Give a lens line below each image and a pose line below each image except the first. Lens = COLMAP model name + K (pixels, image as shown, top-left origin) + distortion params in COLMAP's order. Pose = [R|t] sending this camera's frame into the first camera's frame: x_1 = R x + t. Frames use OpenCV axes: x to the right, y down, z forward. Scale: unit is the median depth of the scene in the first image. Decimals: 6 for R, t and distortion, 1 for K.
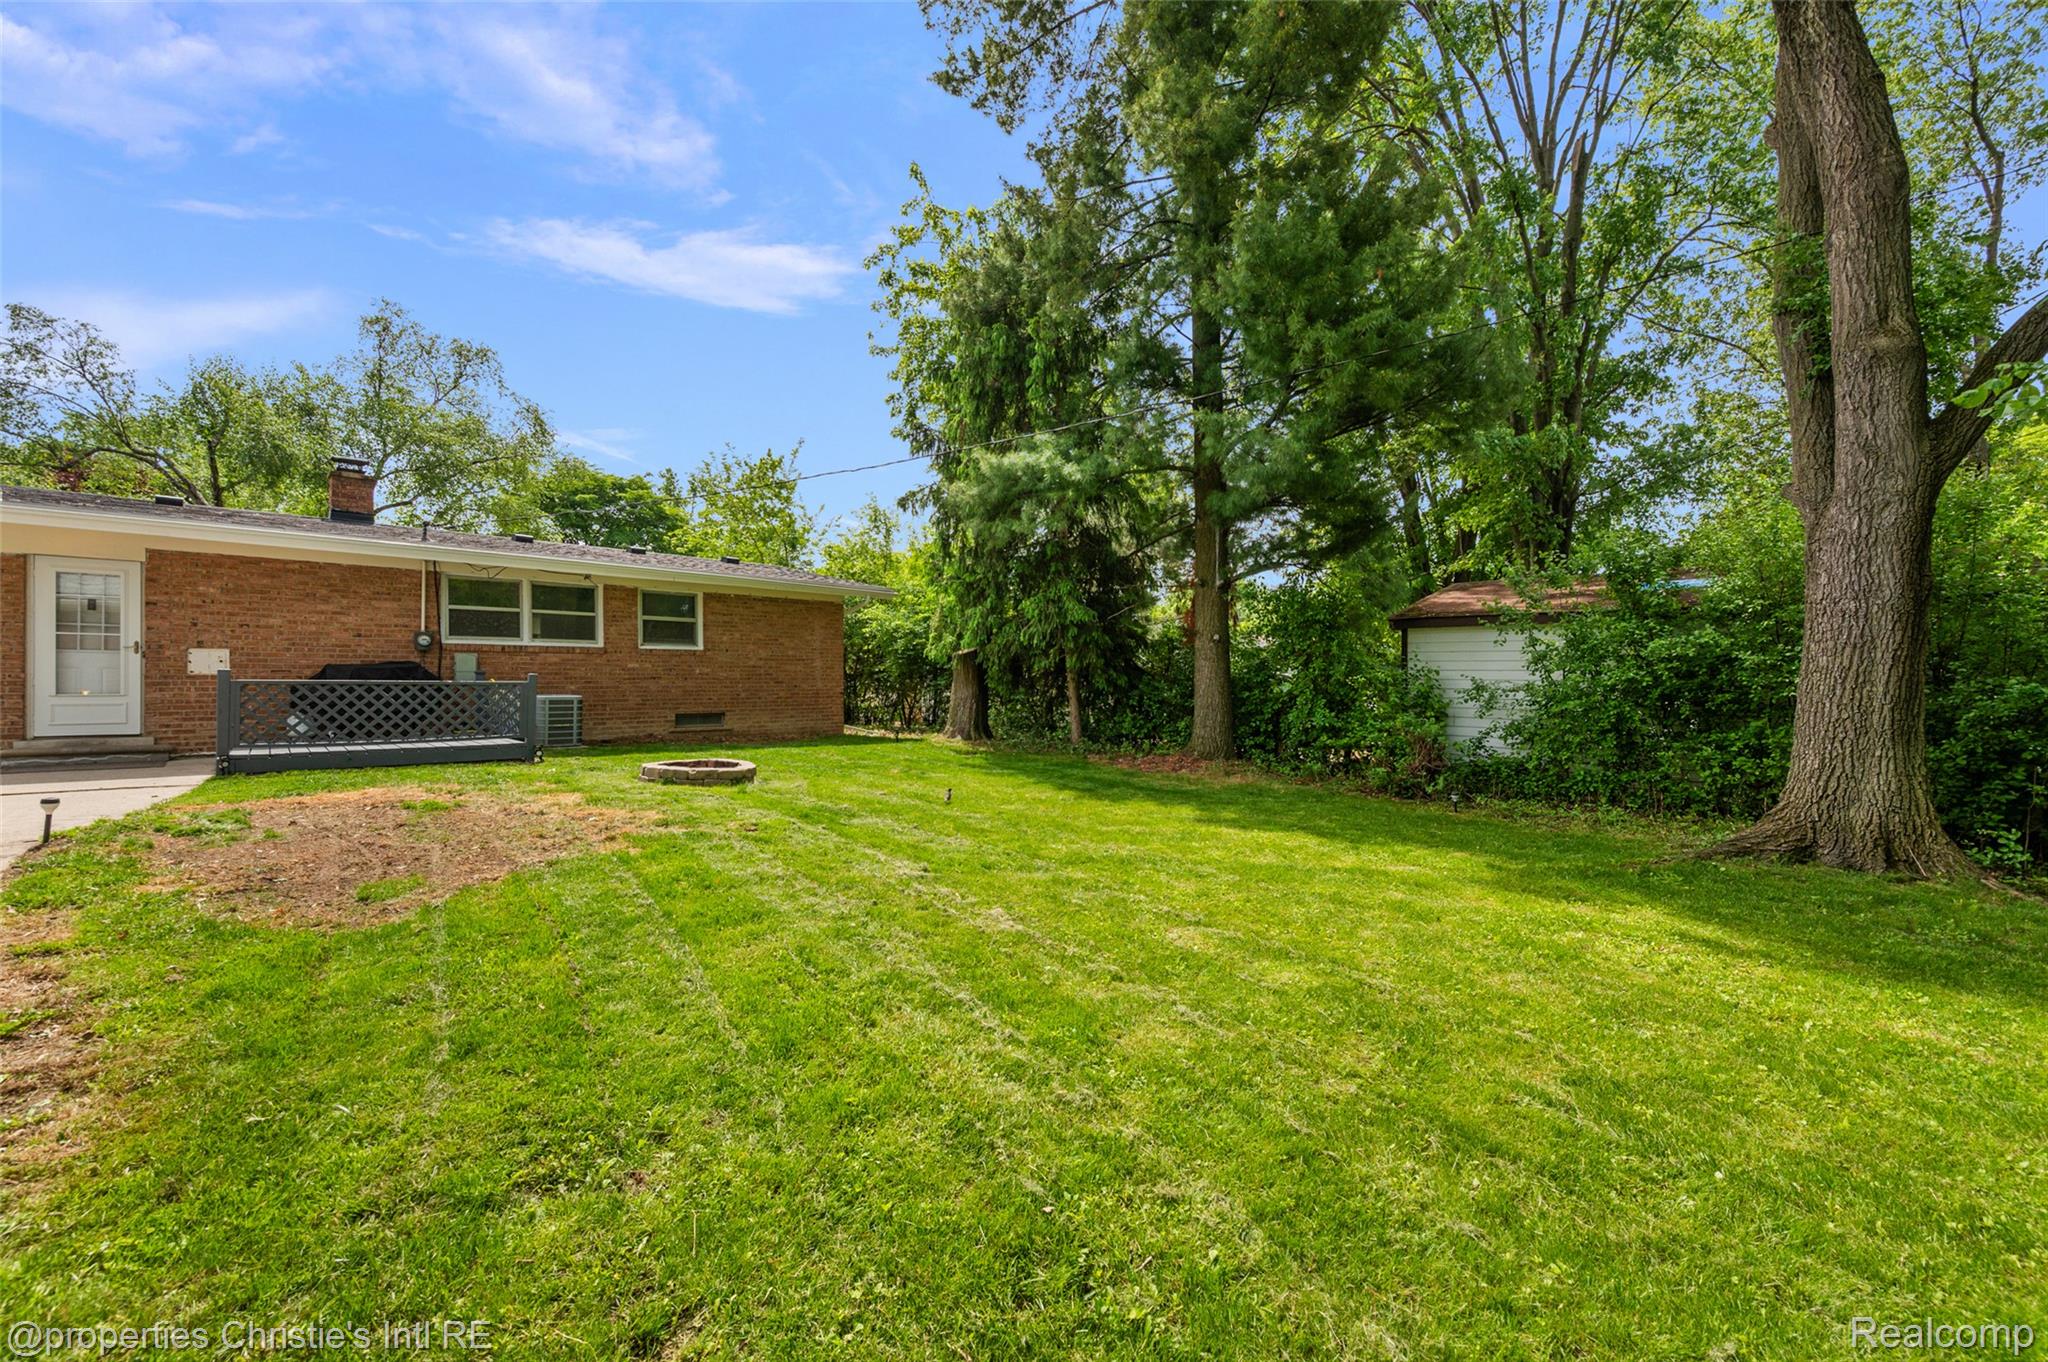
lens RADIAL K [[810.8, 0, 1024.0], [0, 810.8, 681.0], [0, 0, 1]] dist [0.001655, -0.000197]
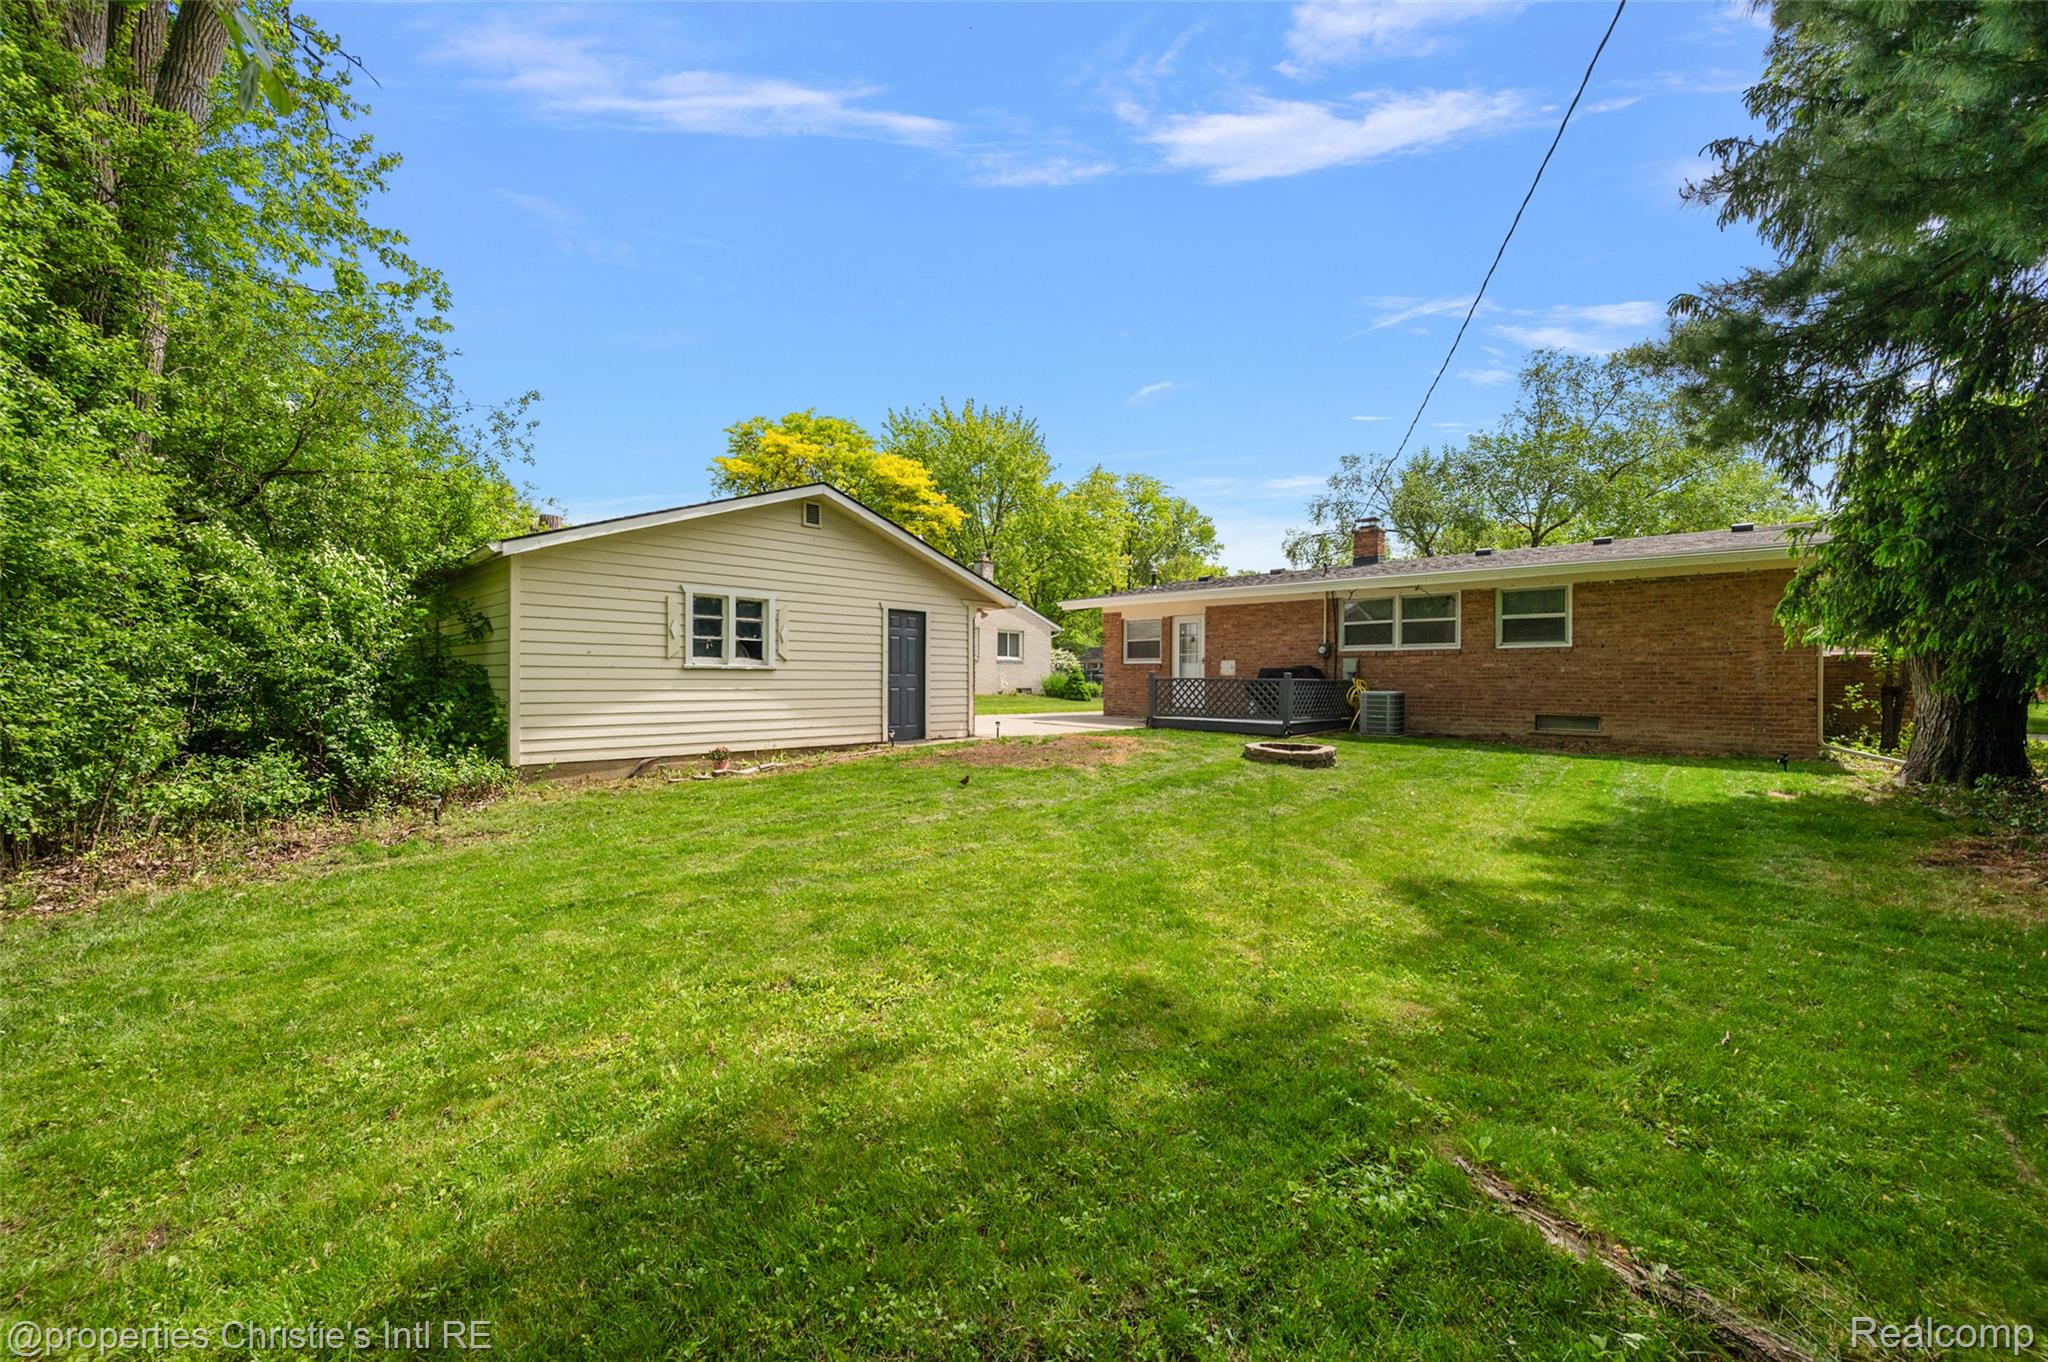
lens RADIAL K [[812.0, 0, 1027.2], [0, 812.0, 685.1], [0, 0, 1]] dist [0.000381, 0.000023]
pose [[0.044028, 0.005140, -0.999017, 0.575651], [-0.008213, 0.999955, 0.004783, 0.006846], [0.998997, 0.007995, 0.044068, 0.408104]]
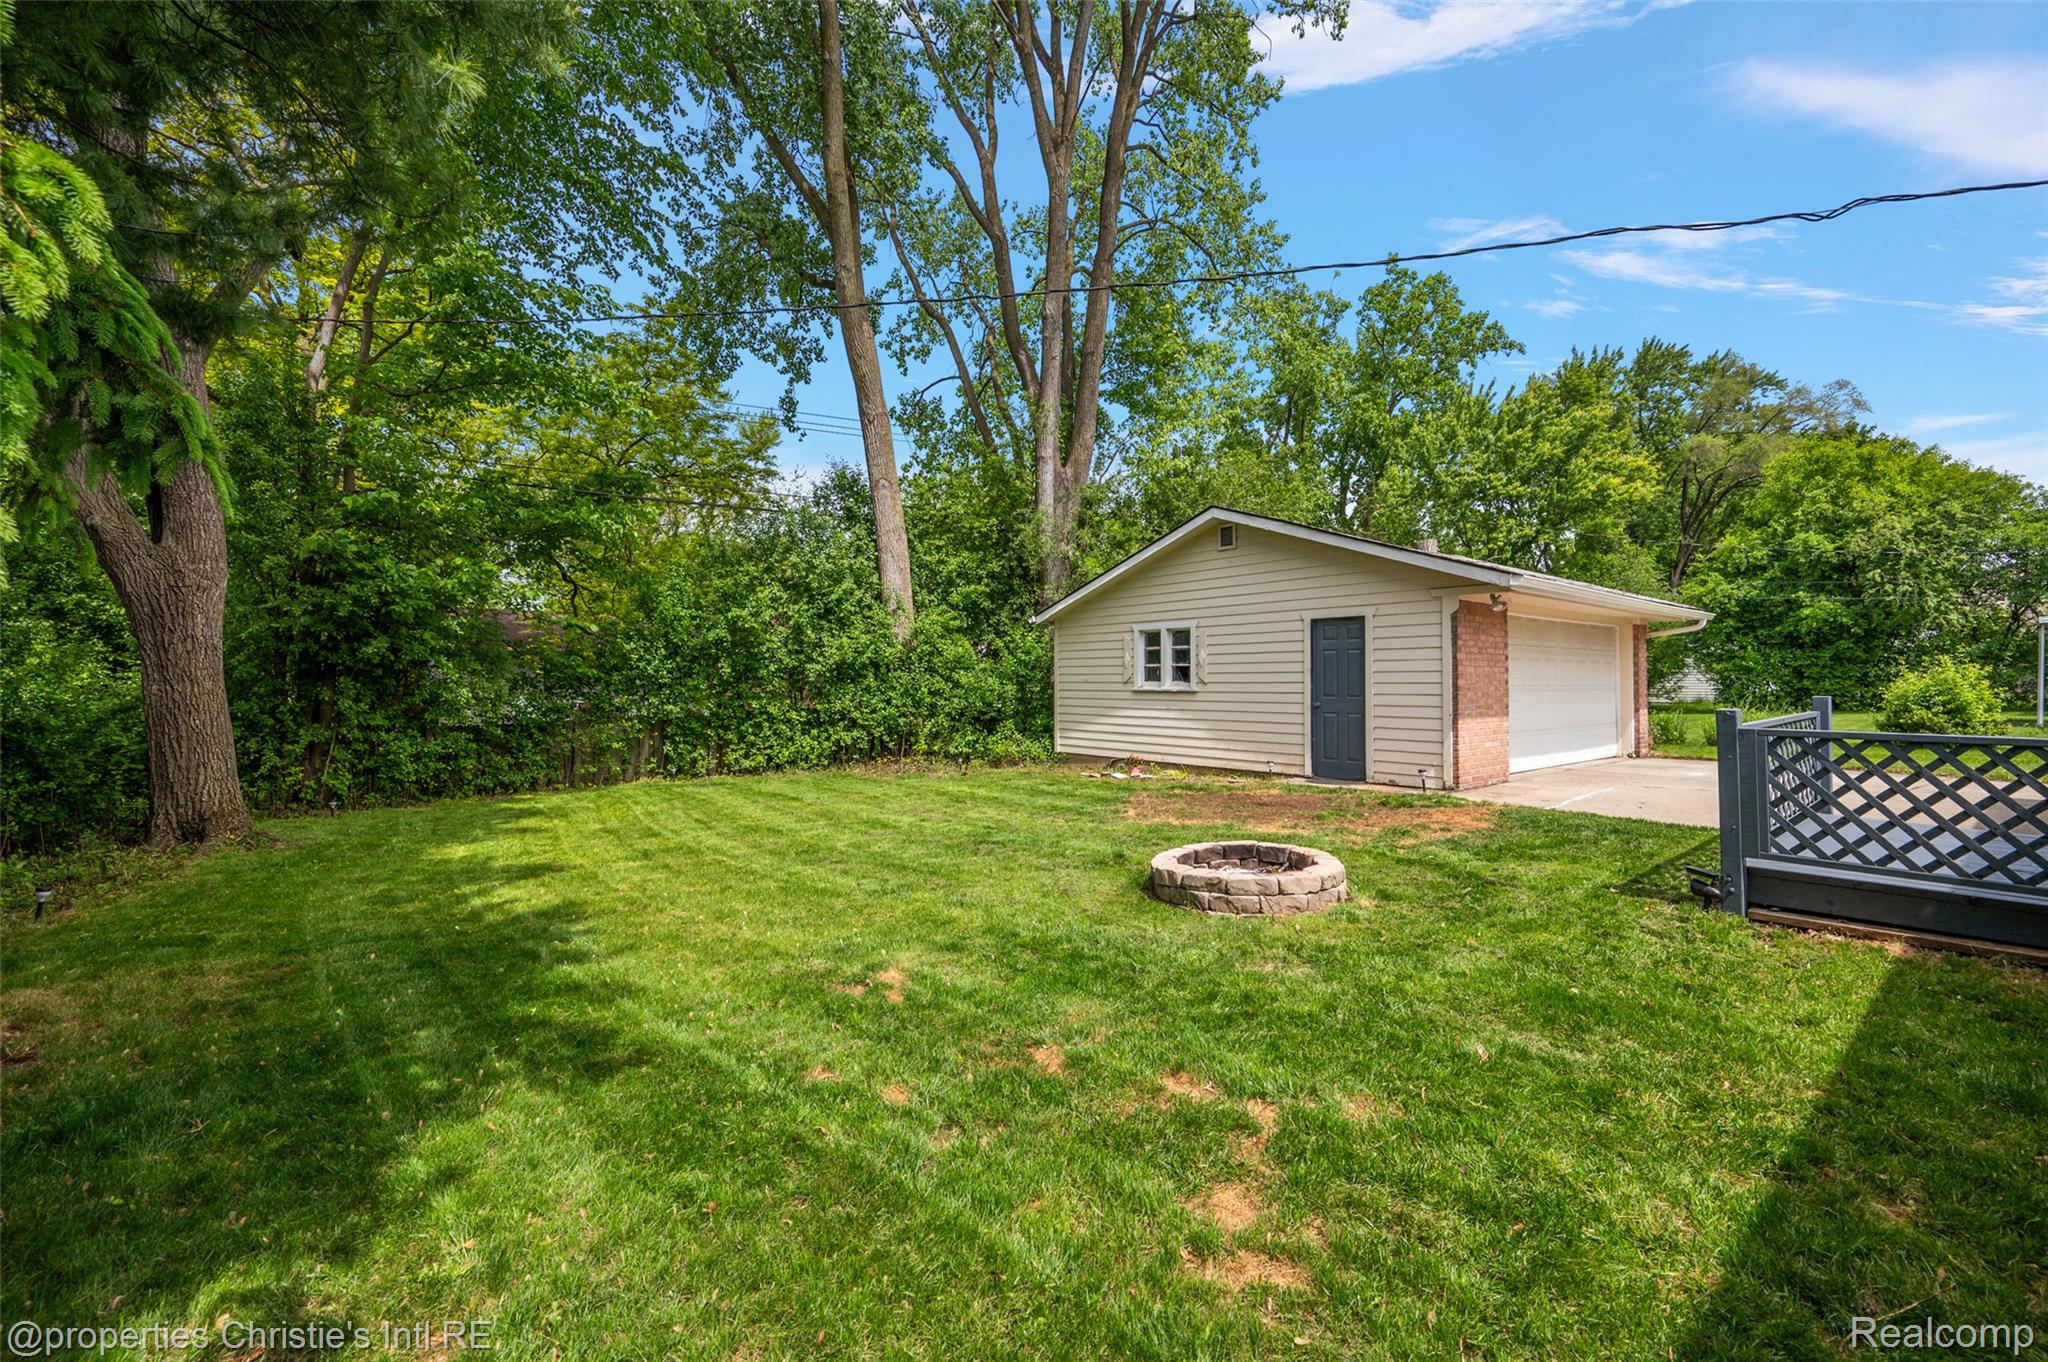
lens RADIAL K [[868.1, 0, 1029.8], [0, 868.1, 679.6], [0, 0, 1]] dist [0.001728, -0.000472]
pose [[-0.996108, -0.003351, 0.088079, -0.223708], [-0.003067, 0.999990, 0.003365, -0.020706], [-0.088089, 0.003082, -0.996108, 1.207220]]
